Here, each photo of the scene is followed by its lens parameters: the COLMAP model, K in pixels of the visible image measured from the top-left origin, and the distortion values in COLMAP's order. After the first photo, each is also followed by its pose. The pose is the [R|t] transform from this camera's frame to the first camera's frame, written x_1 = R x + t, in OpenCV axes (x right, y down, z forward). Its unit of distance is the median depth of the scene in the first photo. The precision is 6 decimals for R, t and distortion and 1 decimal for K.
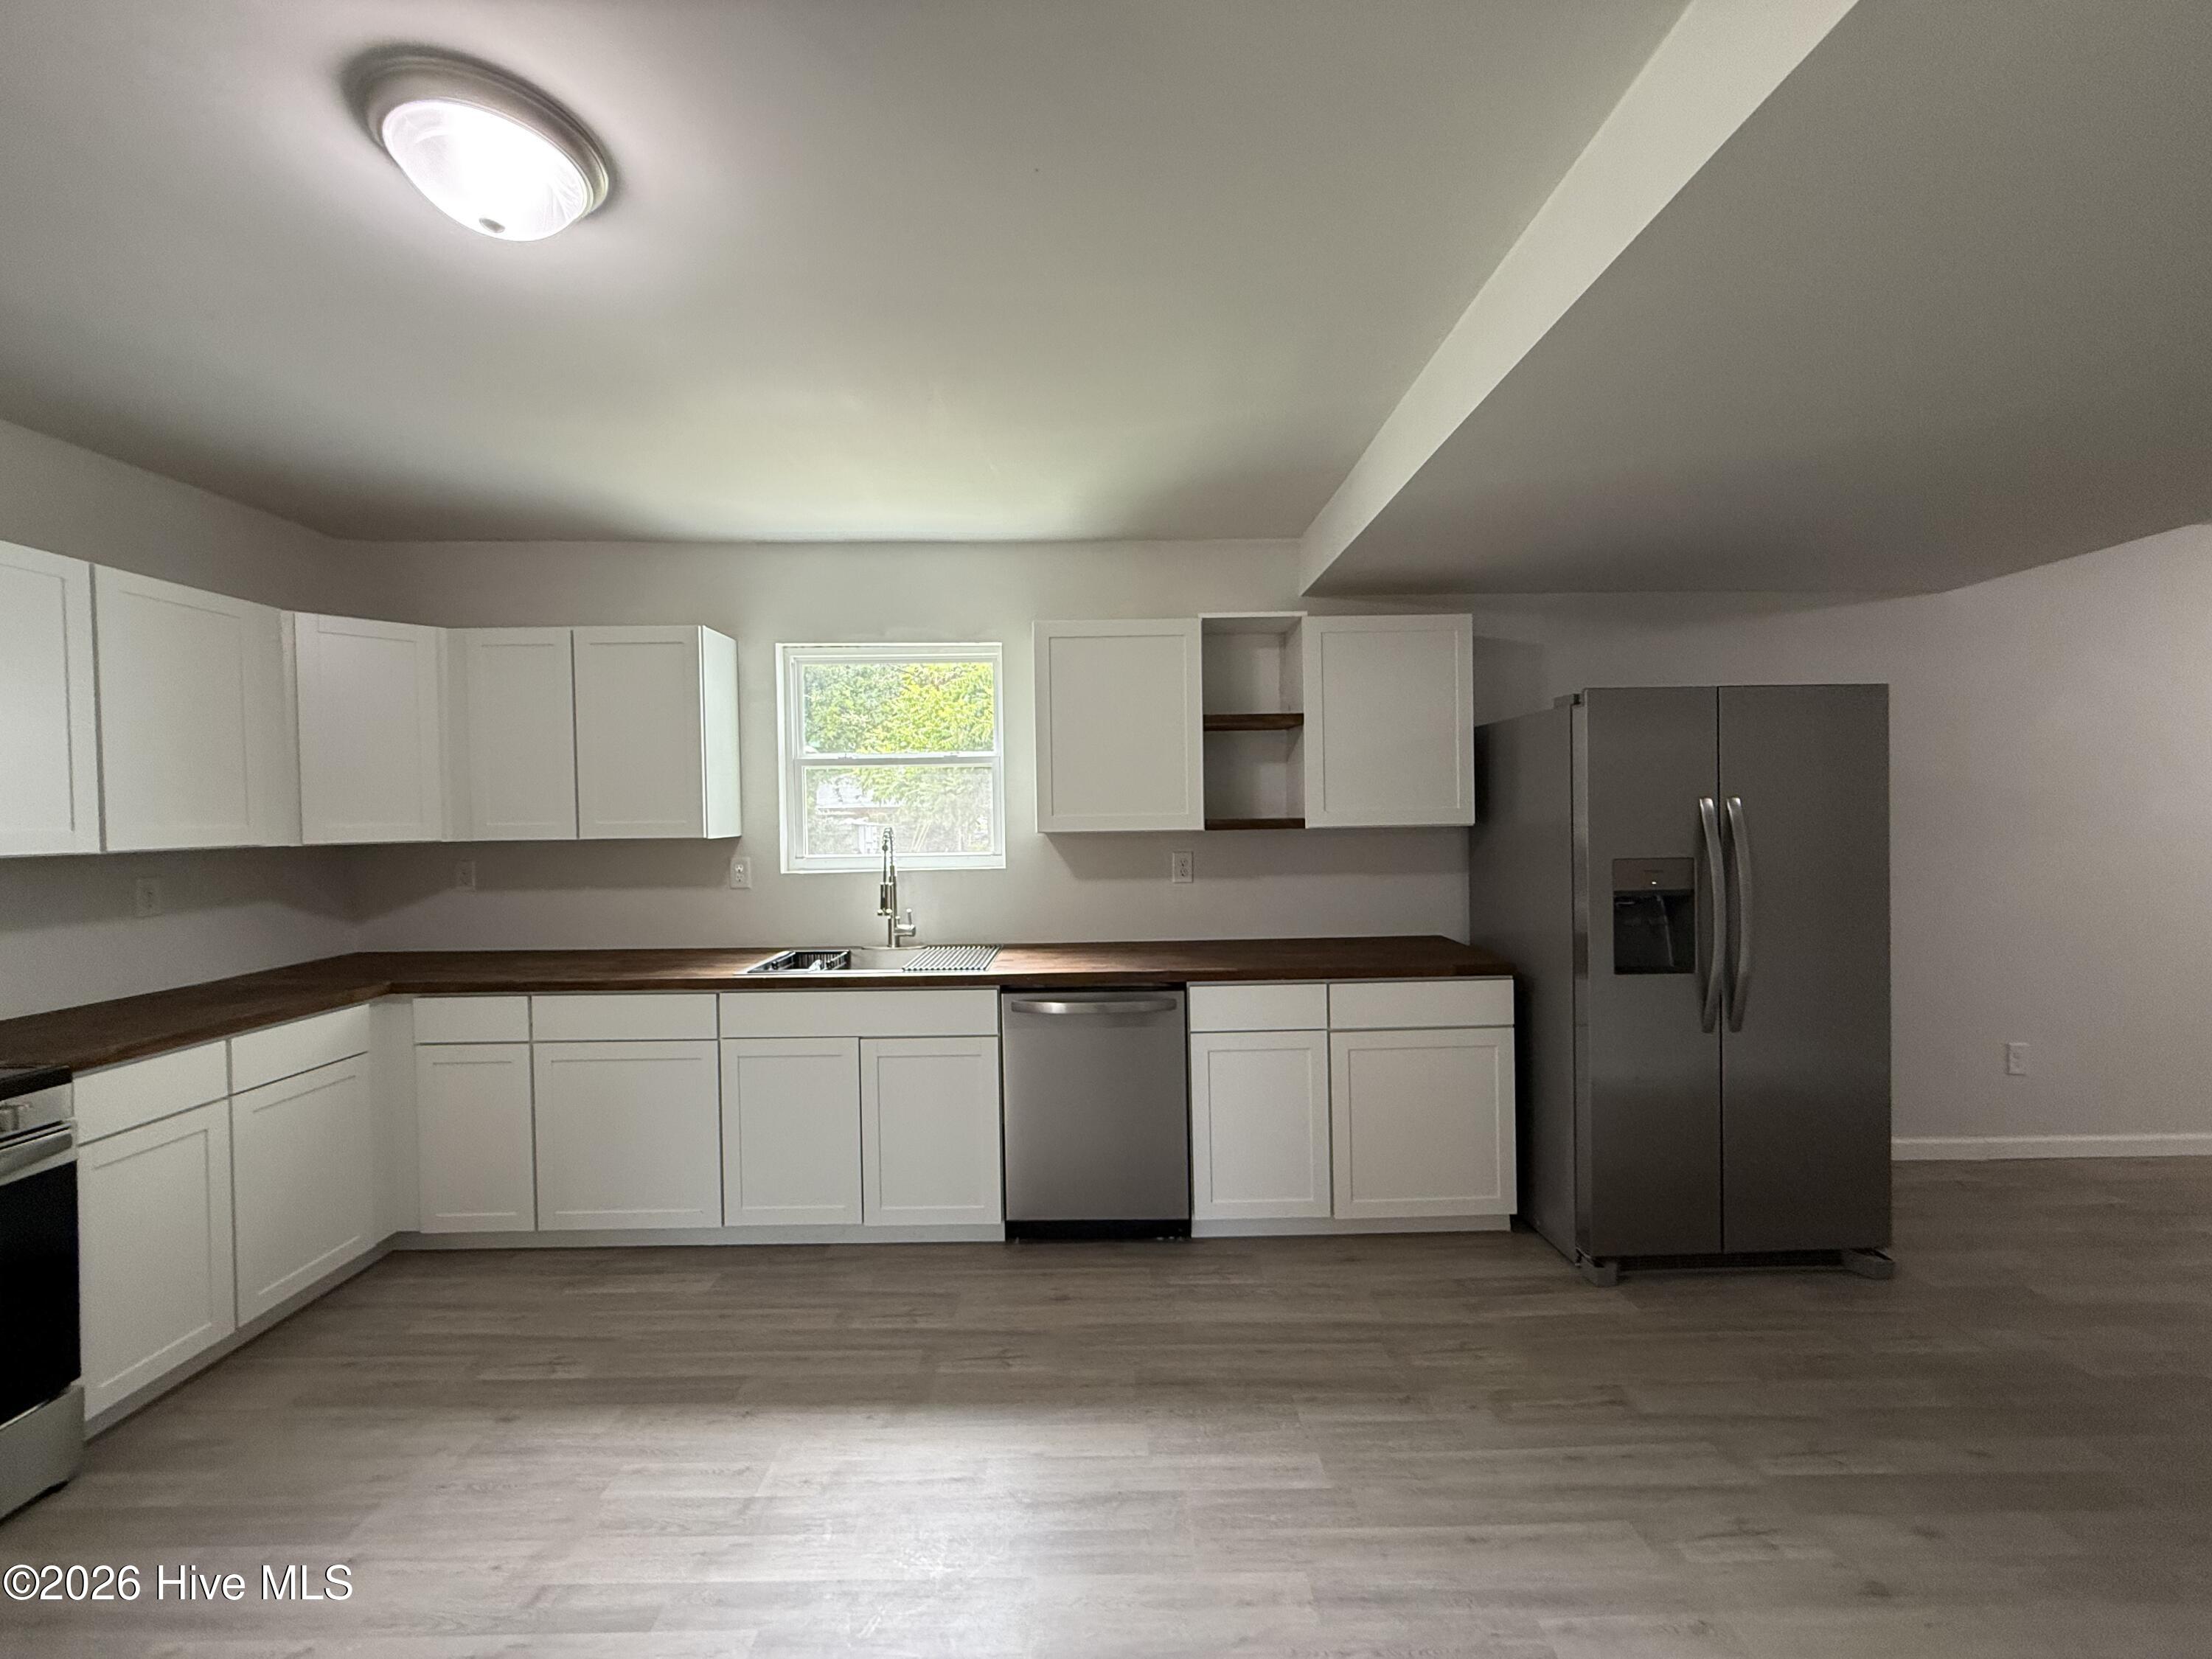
lens RADIAL K [[882.3, 0, 1101.6], [0, 882.3, 828.4], [0, 0, 1]] dist [0.000136, -0.000201]
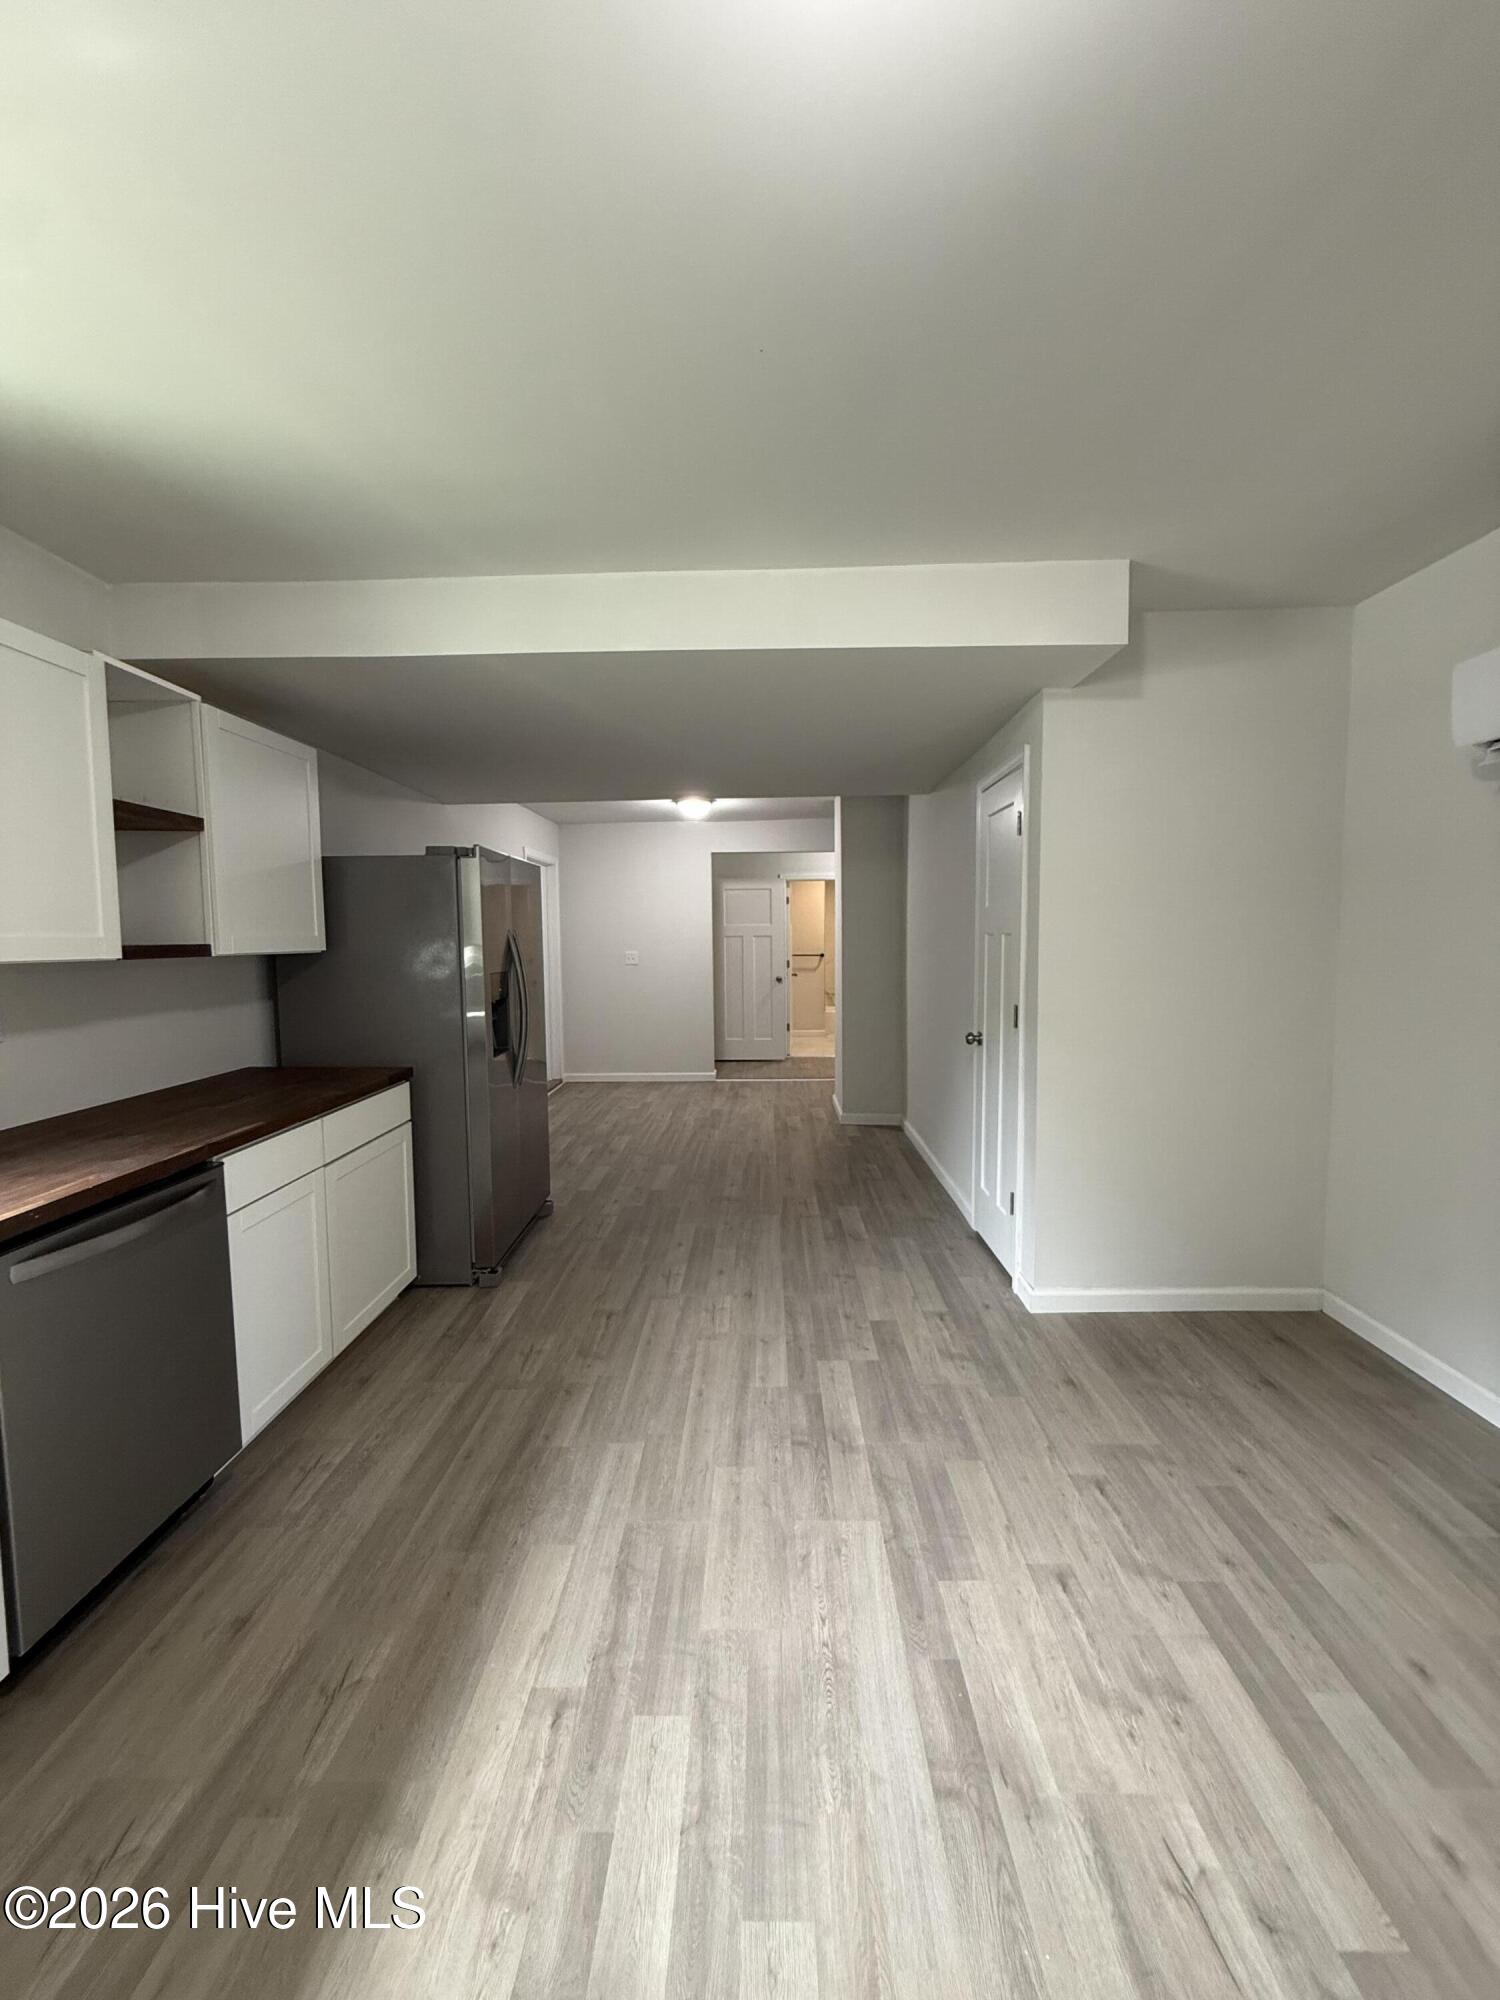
lens RADIAL K [[797.7, 0, 750.7], [0, 797.7, 995.2], [0, 0, 1]] dist [0.000136, -0.000201]
pose [[0.021460, -0.055486, 0.998229, -0.581432], [0.024380, 0.998191, 0.054960, 0.008713], [-0.999472, 0.023157, 0.022774, 0.516895]]
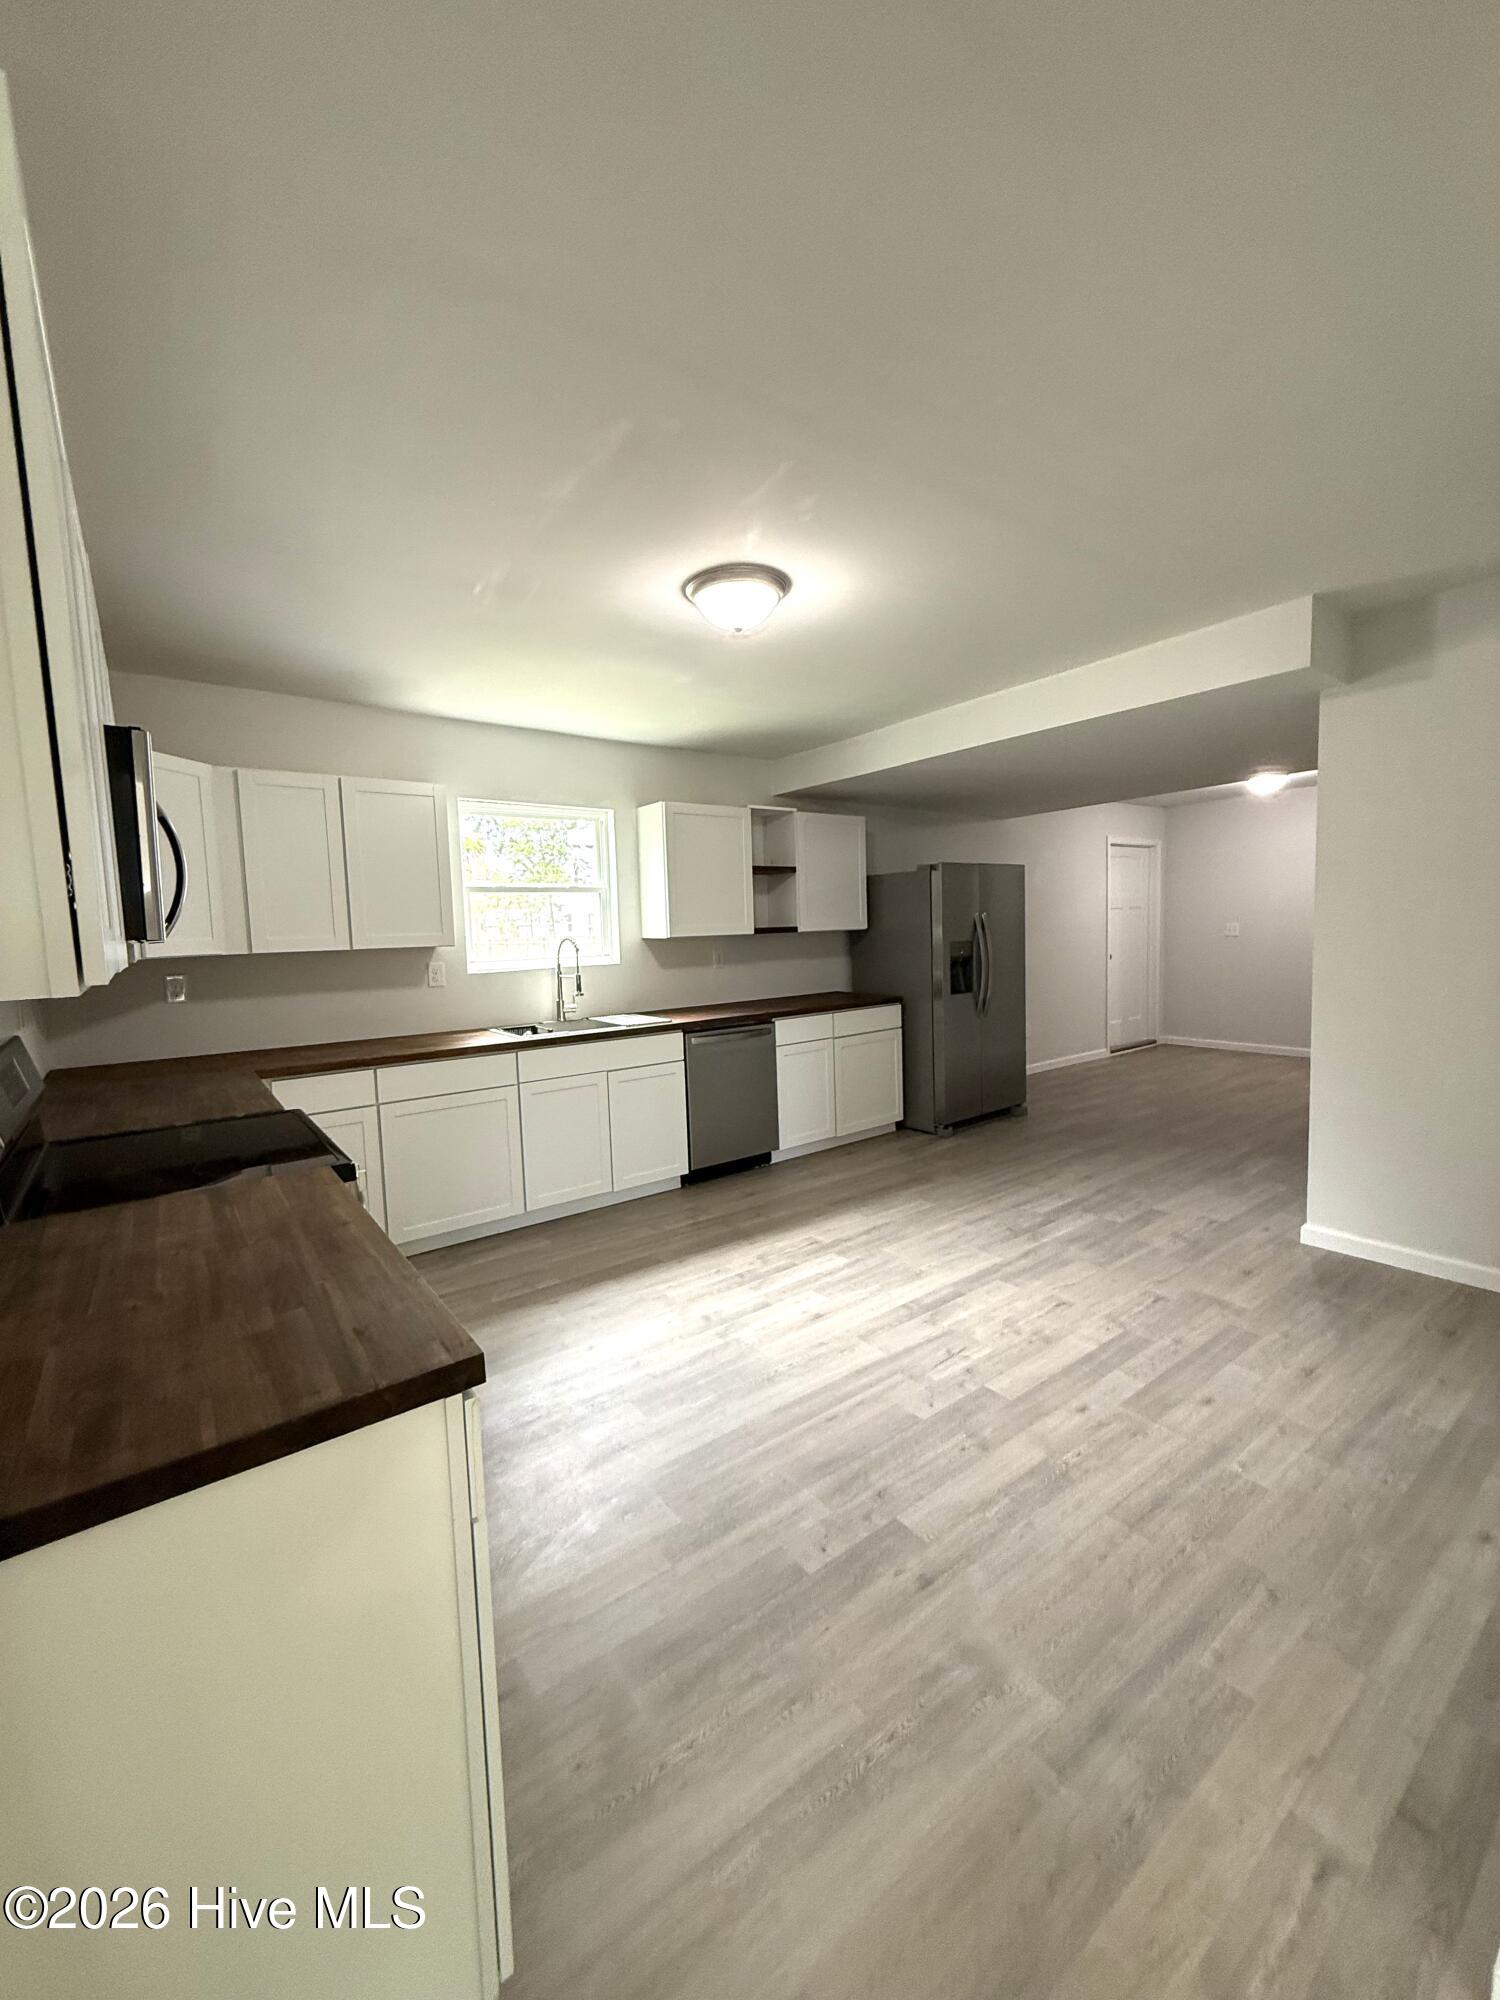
lens RADIAL K [[797.7, 0, 750.7], [0, 797.7, 995.2], [0, 0, 1]] dist [0.000136, -0.000201]
pose [[0.803605, -0.061388, 0.591989, -0.889831], [0.028678, 0.997505, 0.064509, 0.022161], [-0.594472, -0.034862, 0.803360, -0.261992]]
